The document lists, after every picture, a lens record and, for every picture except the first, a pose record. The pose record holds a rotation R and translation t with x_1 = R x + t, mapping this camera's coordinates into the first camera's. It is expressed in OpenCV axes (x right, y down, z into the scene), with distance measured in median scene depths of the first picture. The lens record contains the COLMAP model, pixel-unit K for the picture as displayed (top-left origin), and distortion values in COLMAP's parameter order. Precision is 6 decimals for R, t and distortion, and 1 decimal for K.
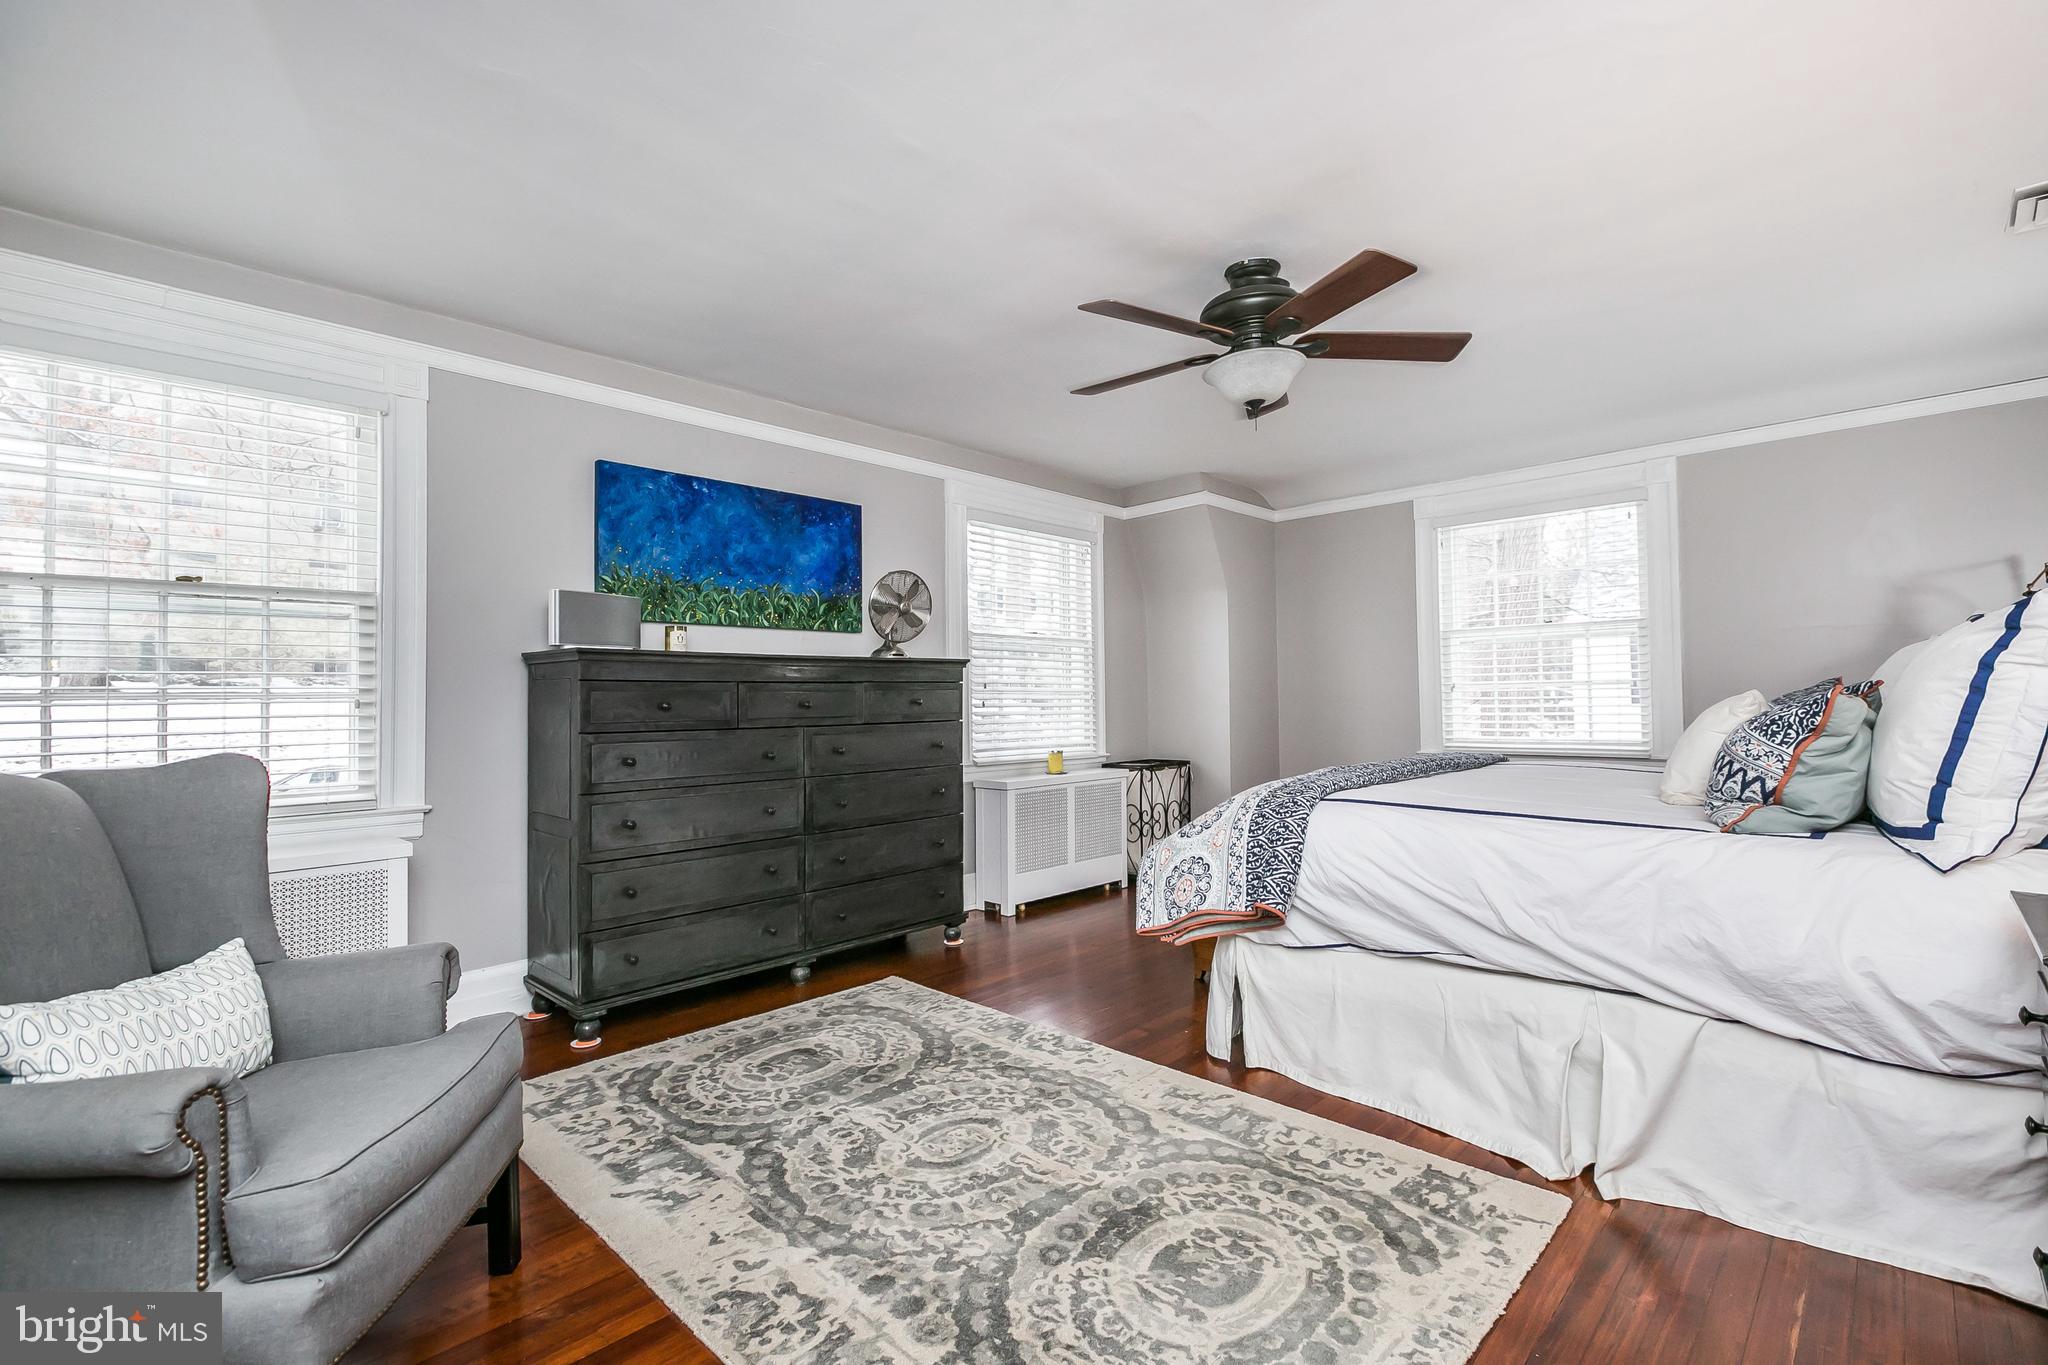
lens RADIAL K [[939.4, 0, 1035.0], [0, 939.4, 678.4], [0, 0, 1]] dist [0.003100, -0.000527]
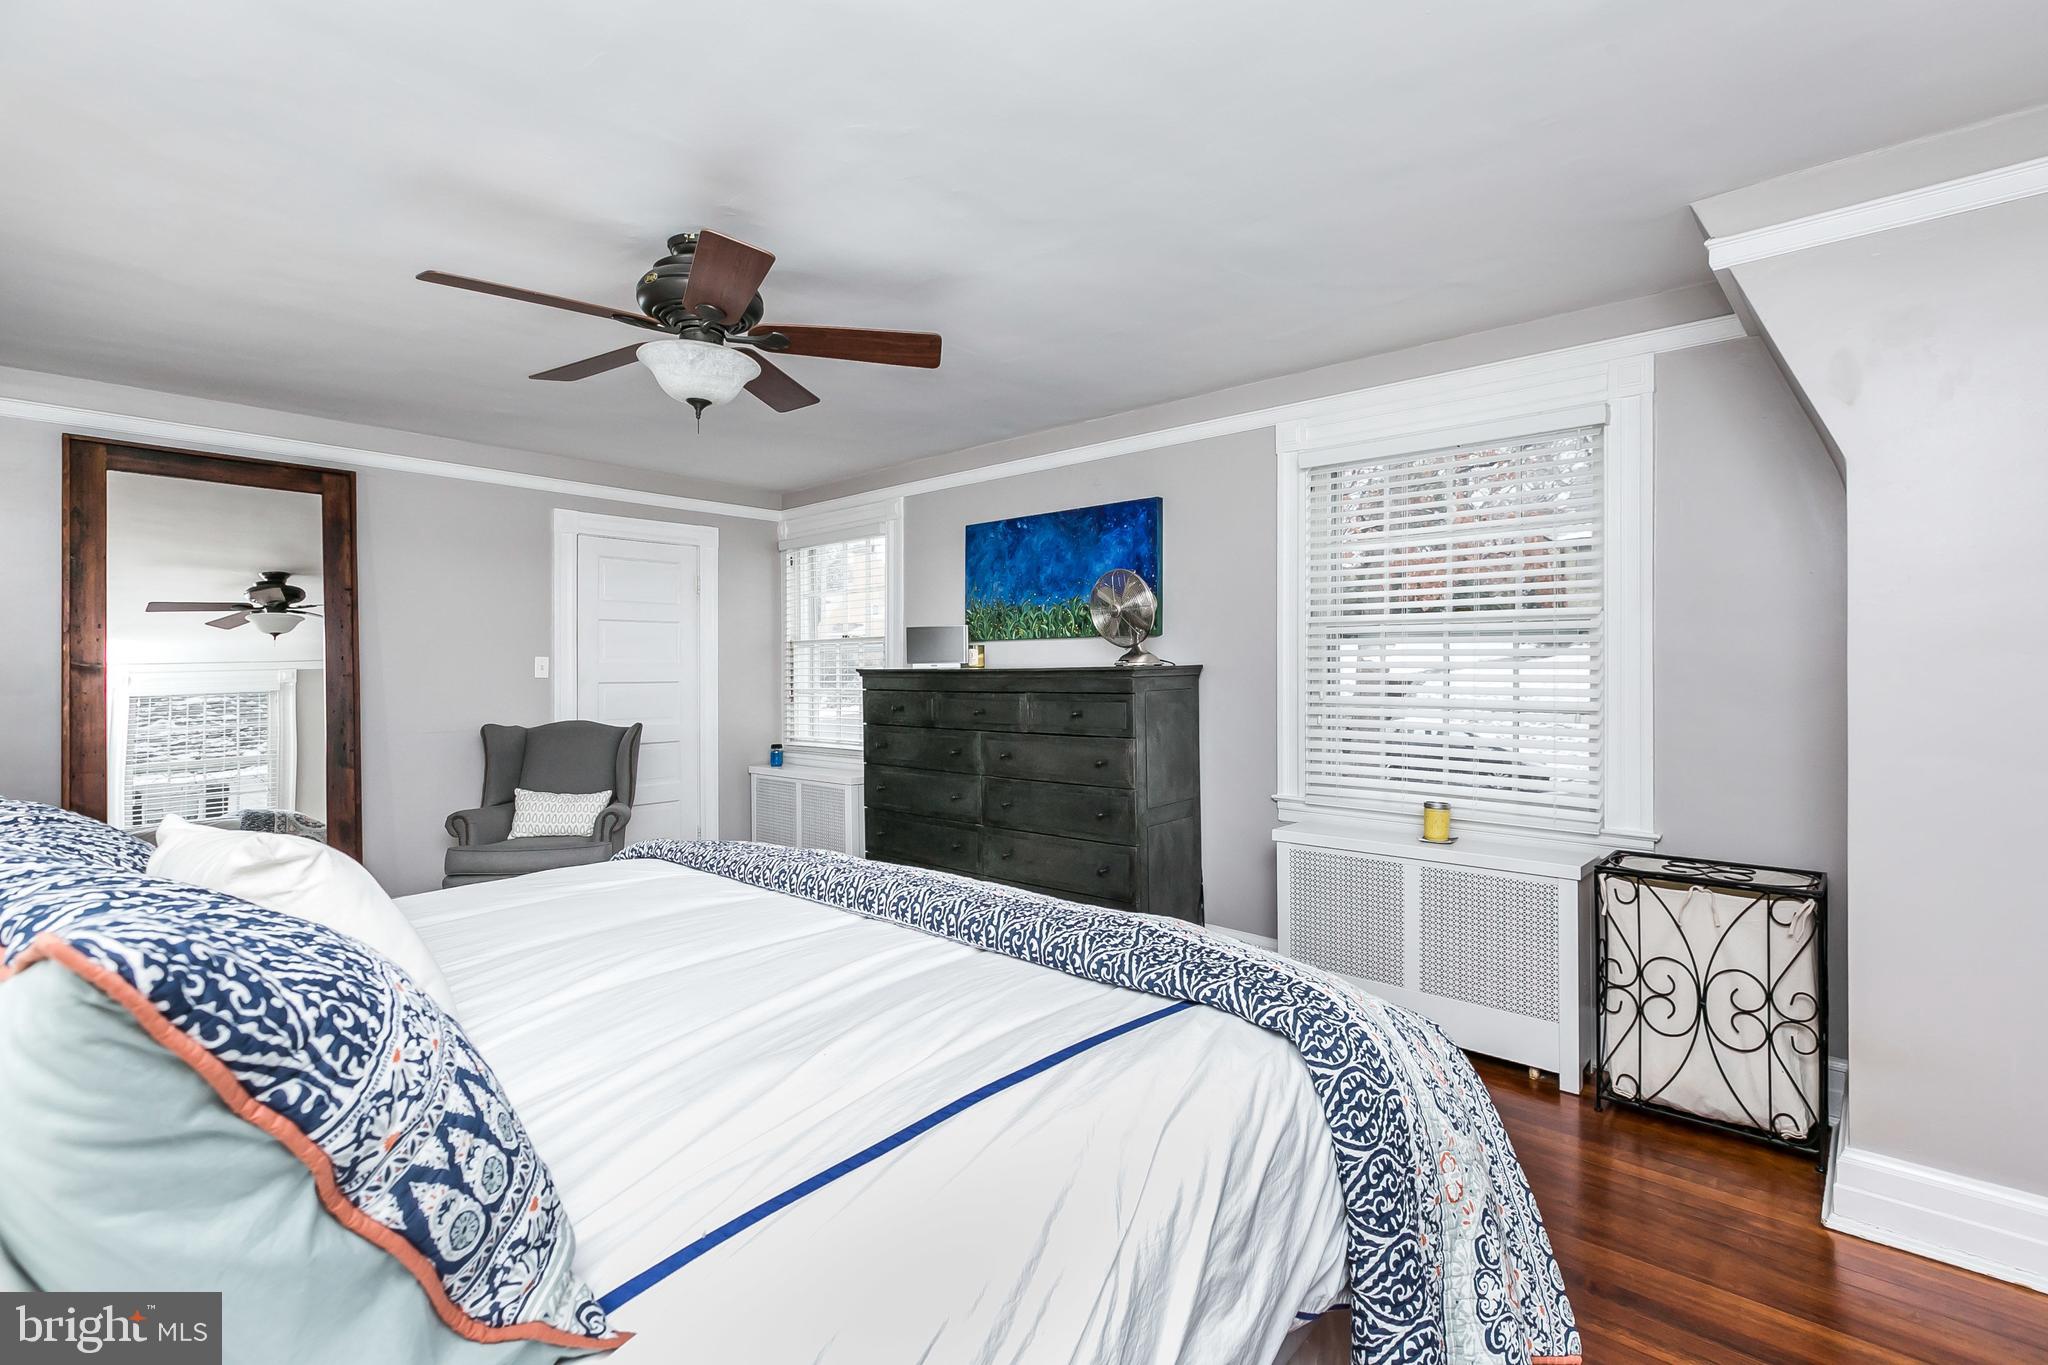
lens RADIAL K [[939.4, 0, 1022.3], [0, 939.4, 670.3], [0, 0, 1]] dist [0.003100, -0.000527]
pose [[0.012352, 0.013547, -0.999832, 0.810384], [0.027216, 0.999533, 0.013880, -0.033016], [0.999553, -0.027383, 0.011978, 0.936211]]
